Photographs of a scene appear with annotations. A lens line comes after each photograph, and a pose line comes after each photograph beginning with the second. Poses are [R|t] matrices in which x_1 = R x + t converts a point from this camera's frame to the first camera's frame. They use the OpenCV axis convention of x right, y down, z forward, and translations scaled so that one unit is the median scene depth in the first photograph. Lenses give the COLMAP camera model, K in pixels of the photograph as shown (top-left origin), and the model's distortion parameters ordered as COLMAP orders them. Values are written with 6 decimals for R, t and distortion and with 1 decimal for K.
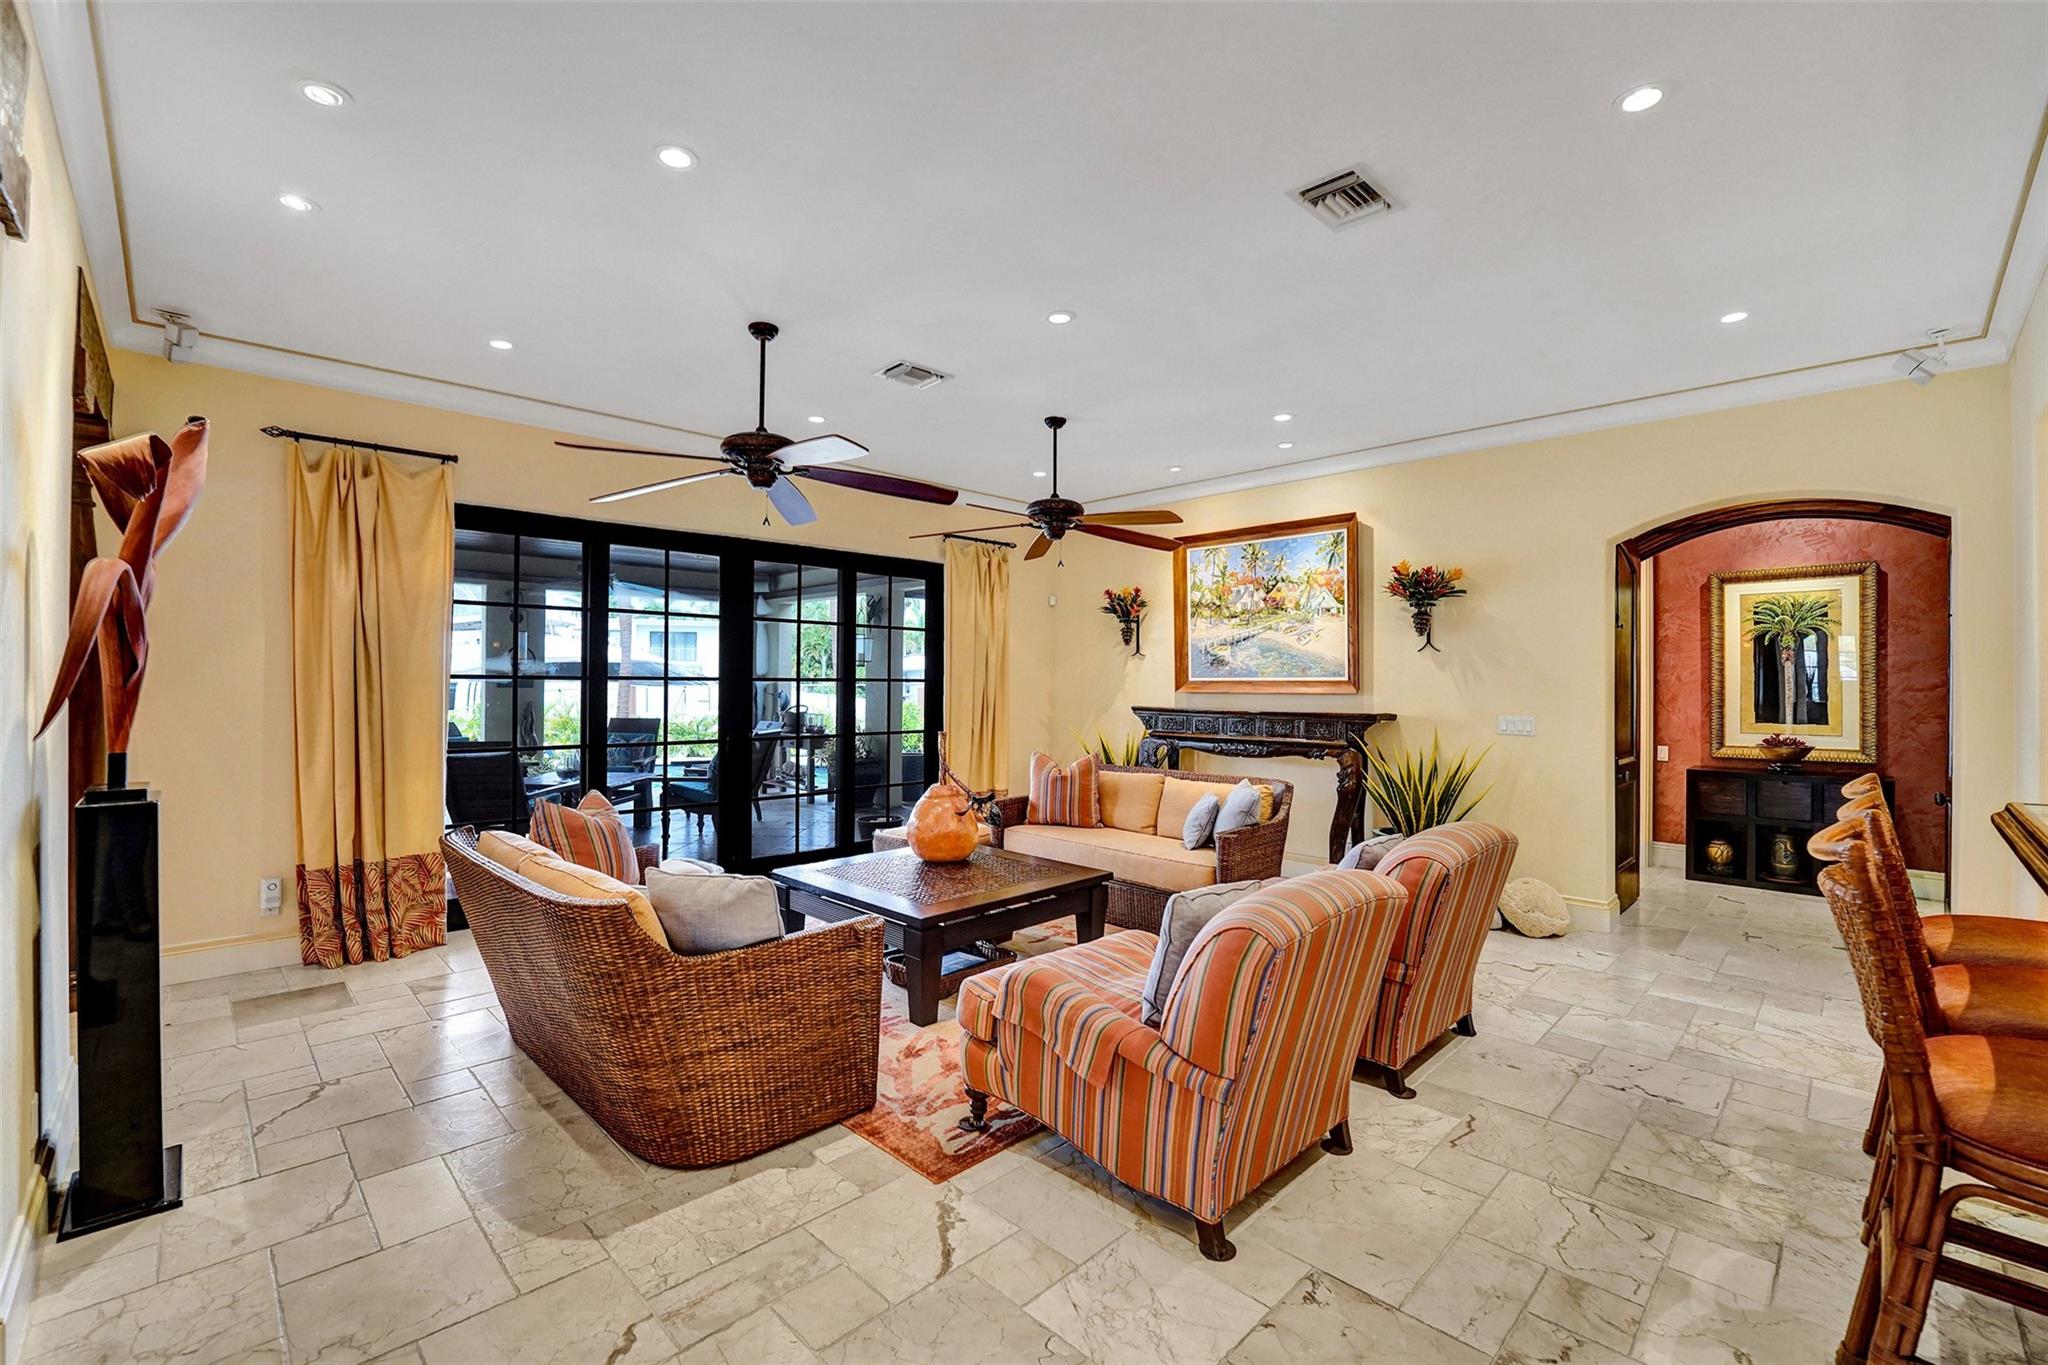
lens RADIAL K [[843.0, 0, 1018.5], [0, 843.0, 682.7], [0, 0, 1]] dist [-0.026017, 0.002441]
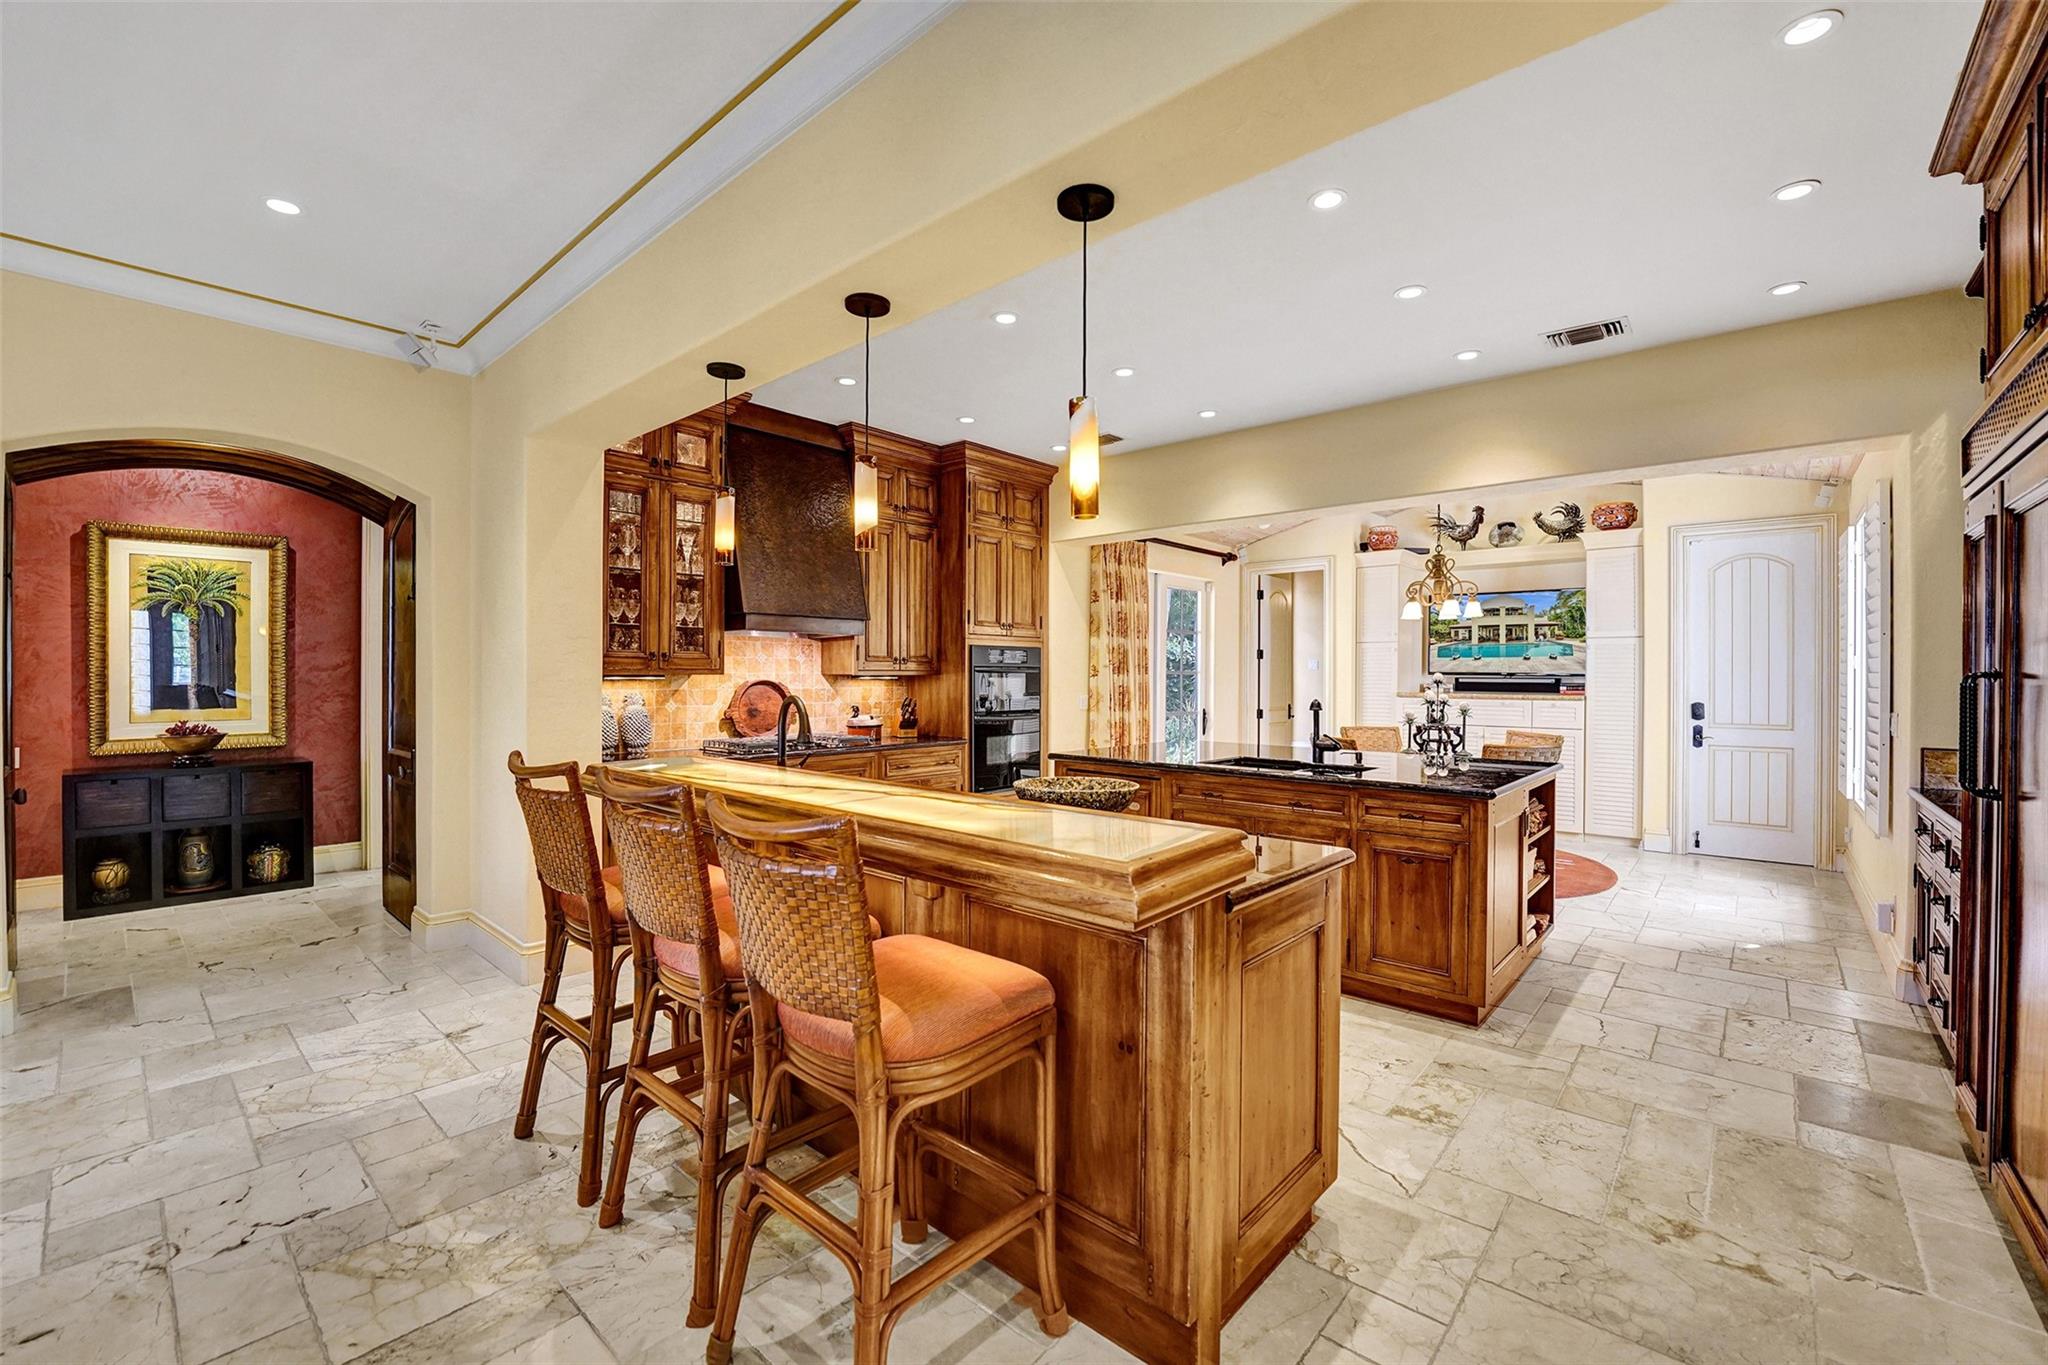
lens RADIAL K [[843.0, 0, 1033.0], [0, 843.0, 677.7], [0, 0, 1]] dist [-0.026017, 0.002441]
pose [[-0.071687, -0.012279, 0.997352, 0.002554], [-0.004204, 0.999919, 0.012009, 0.002705], [-0.997418, -0.003332, -0.071733, 0.181125]]
